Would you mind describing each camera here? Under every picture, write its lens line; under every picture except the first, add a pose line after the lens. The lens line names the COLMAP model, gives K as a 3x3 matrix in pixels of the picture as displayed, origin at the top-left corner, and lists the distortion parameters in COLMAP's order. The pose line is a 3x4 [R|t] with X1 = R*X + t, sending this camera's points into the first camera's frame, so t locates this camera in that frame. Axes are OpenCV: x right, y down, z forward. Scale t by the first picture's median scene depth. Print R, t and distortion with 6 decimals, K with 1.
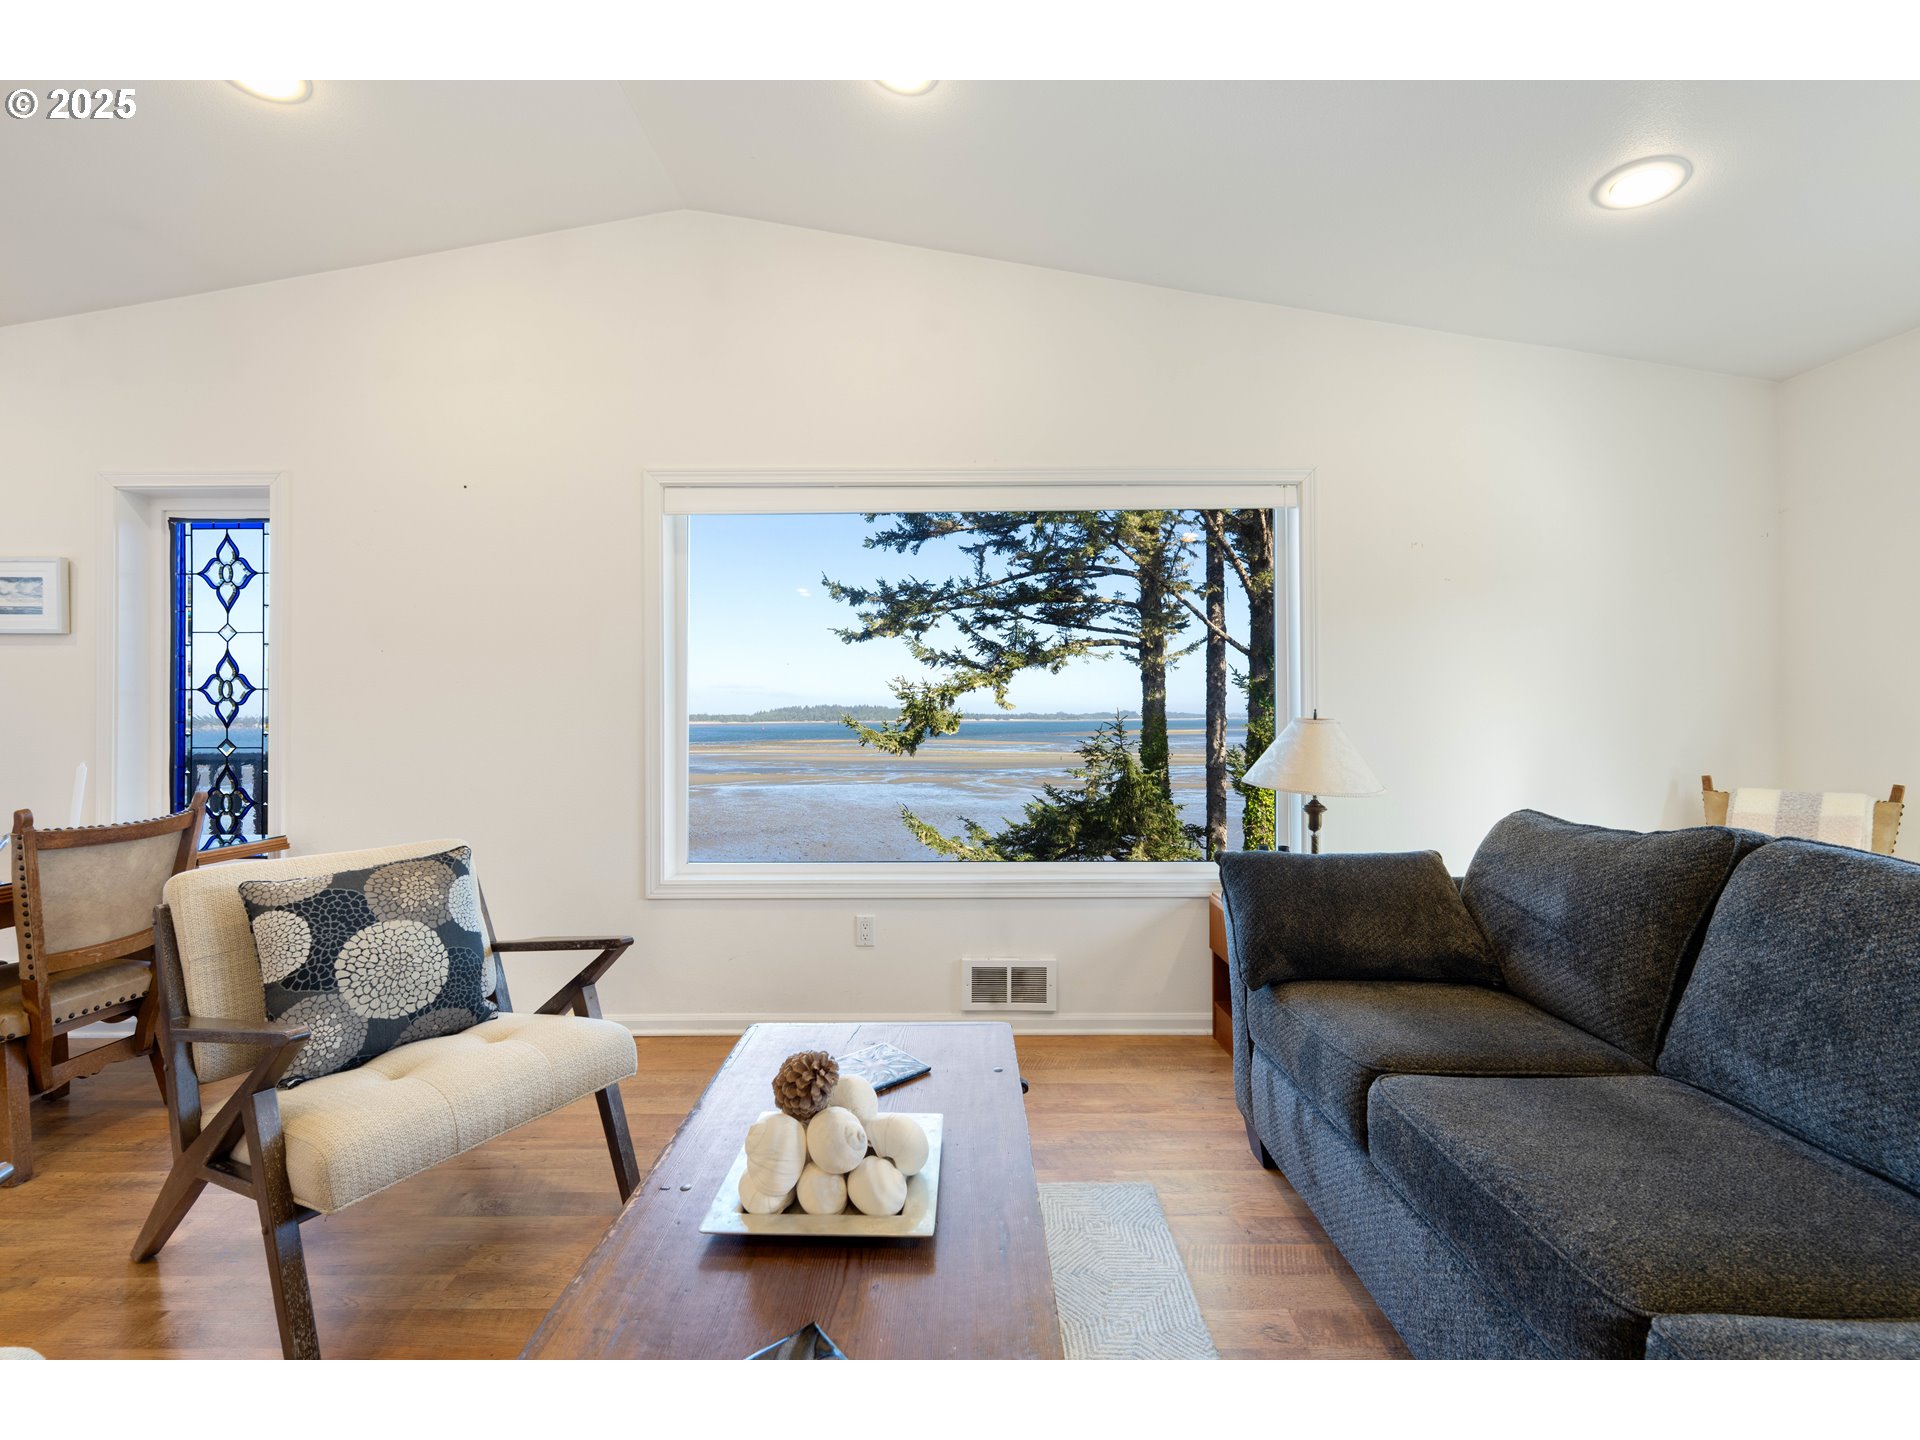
lens RADIAL K [[780.5, 0, 955.0], [0, 780.5, 703.6], [0, 0, 1]] dist [-0.000865, -0.000168]
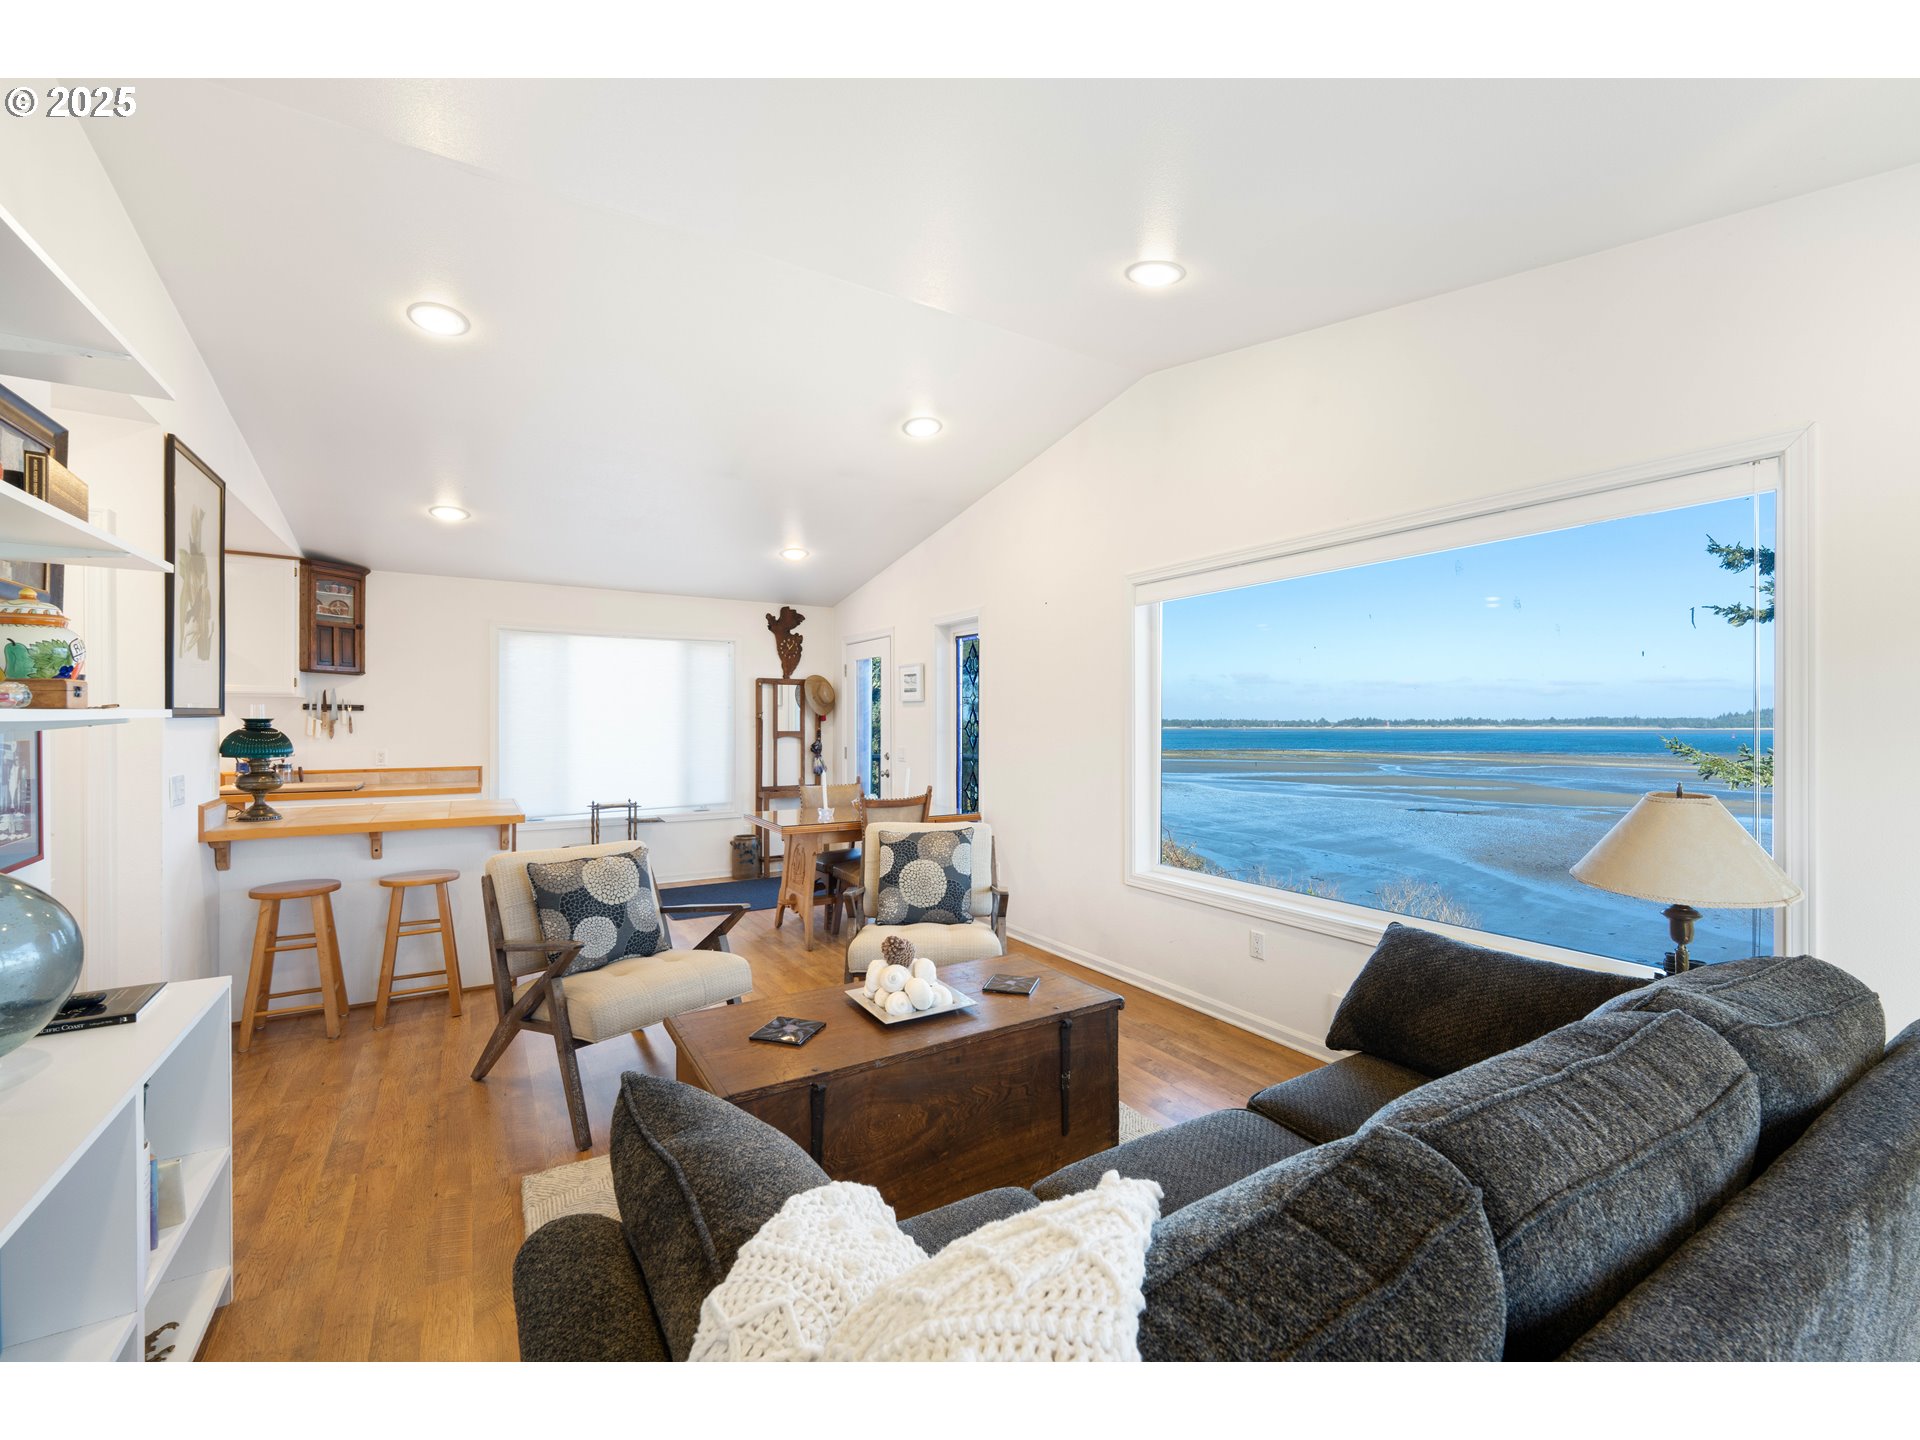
lens RADIAL K [[777.3, 0, 961.8], [0, 777.3, 716.4], [0, 0, 1]] dist [0.000420, -0.000166]
pose [[0.538529, -0.003033, -0.842601, 0.940882], [0.011029, 0.999933, 0.003450, -0.087718], [0.842535, -0.011151, 0.538527, 0.012052]]
